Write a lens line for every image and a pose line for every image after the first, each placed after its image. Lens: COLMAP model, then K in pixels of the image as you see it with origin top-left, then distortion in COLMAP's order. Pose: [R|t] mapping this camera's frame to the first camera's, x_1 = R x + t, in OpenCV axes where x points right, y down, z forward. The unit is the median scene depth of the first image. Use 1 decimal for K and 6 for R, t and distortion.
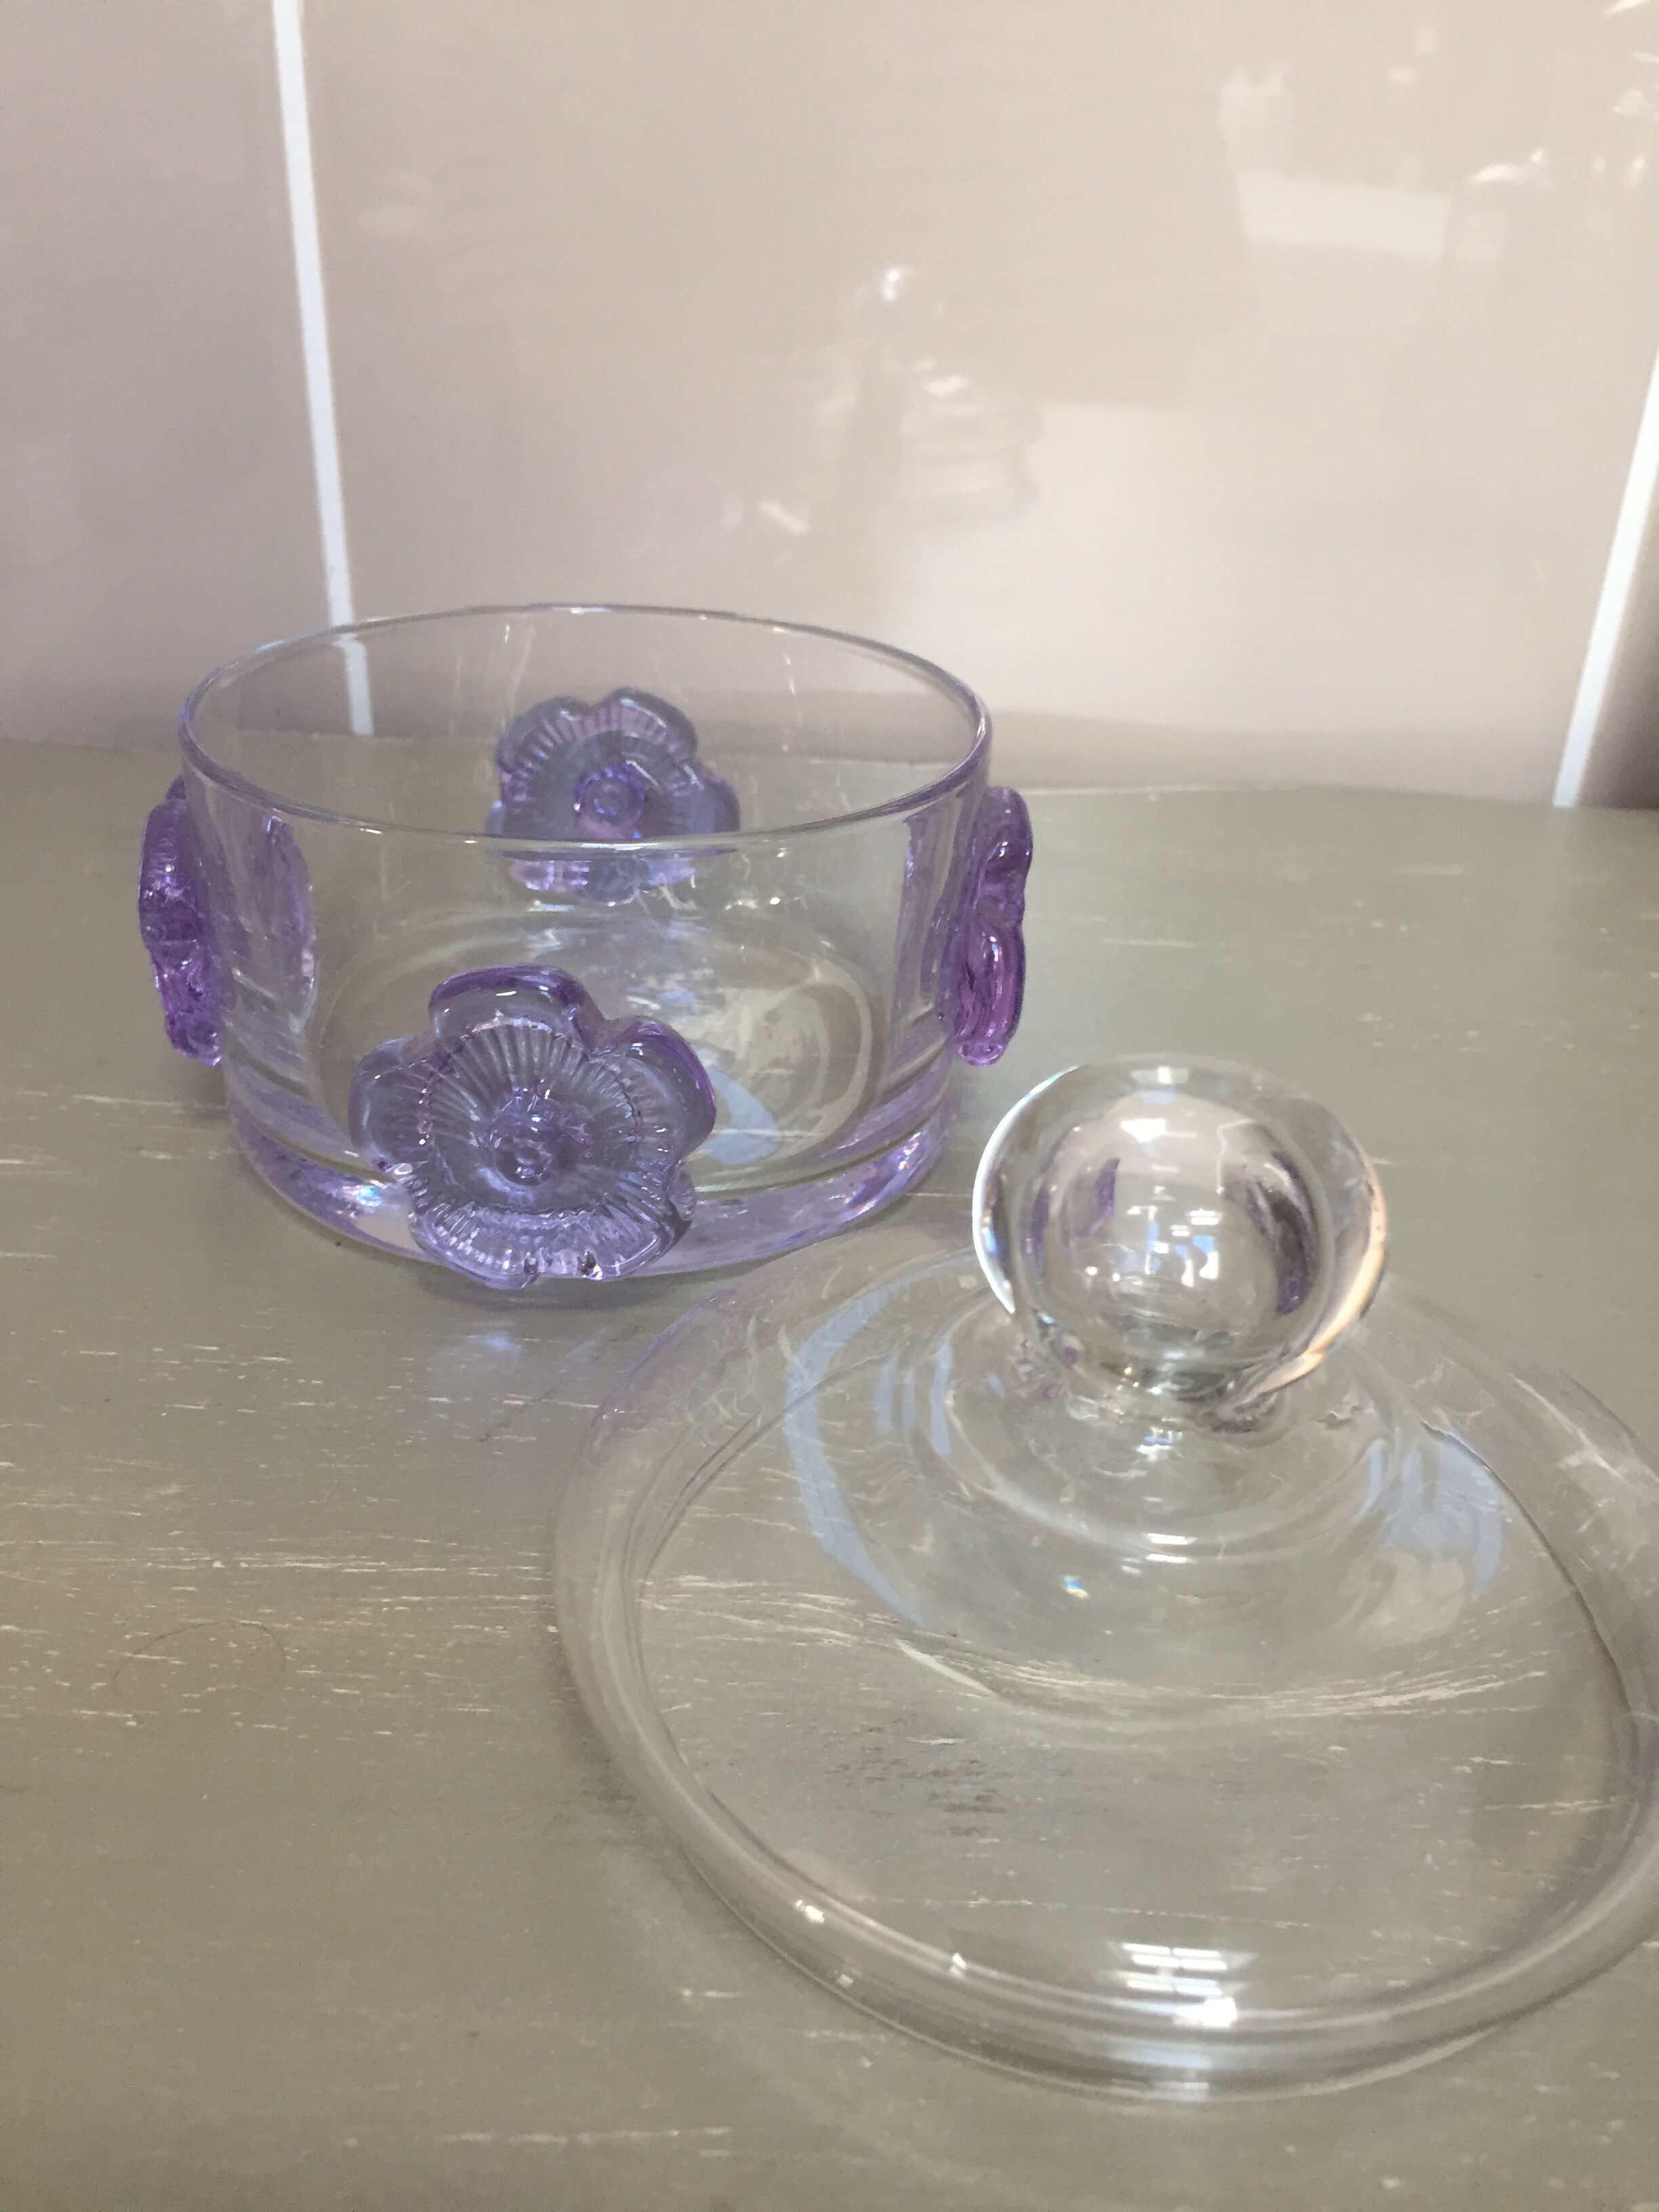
lens RADIAL K [[1943.0, 0, 828.6], [0, 1943.0, 1114.5], [0, 0, 1]] dist [0.086294, -0.129339]
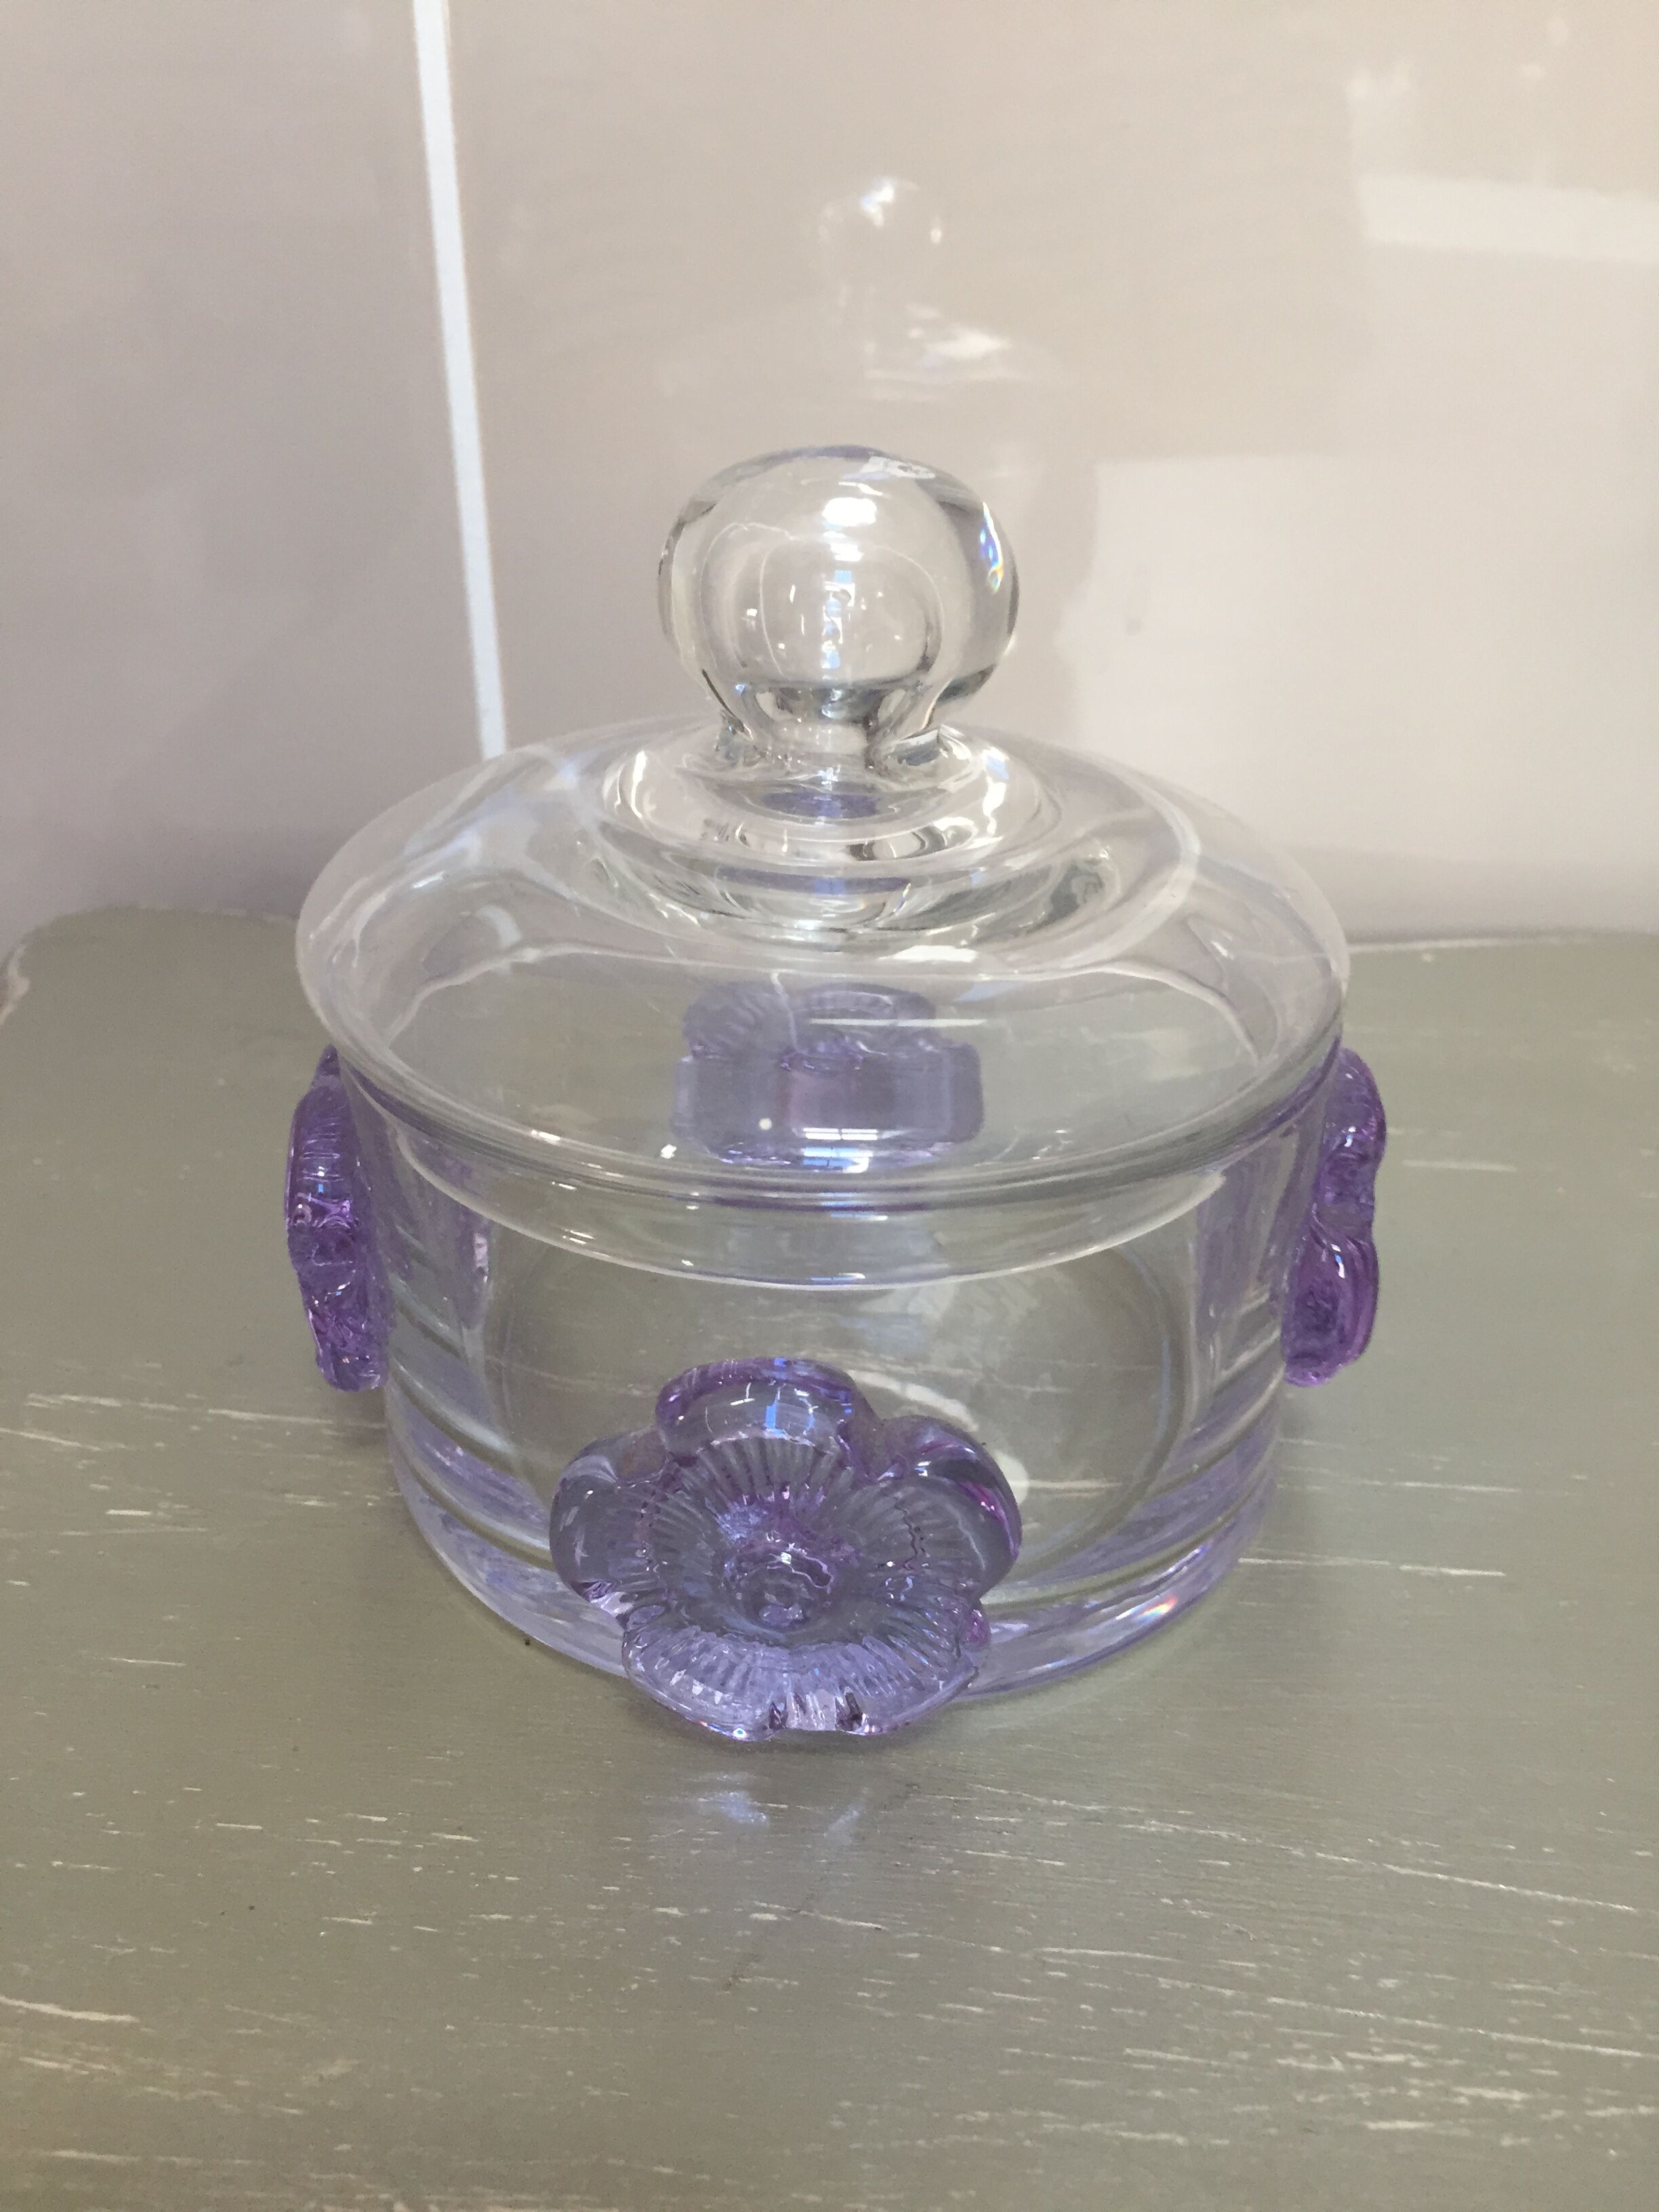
lens RADIAL K [[1943.0, 0, 825.4], [0, 1943.0, 1098.2], [0, 0, 1]] dist [0.086294, -0.129339]
pose [[0.998338, -0.008855, -0.056940, -0.086107], [0.008266, 0.999910, -0.010579, -0.160073], [0.057029, 0.010091, 0.998322, 0.211472]]
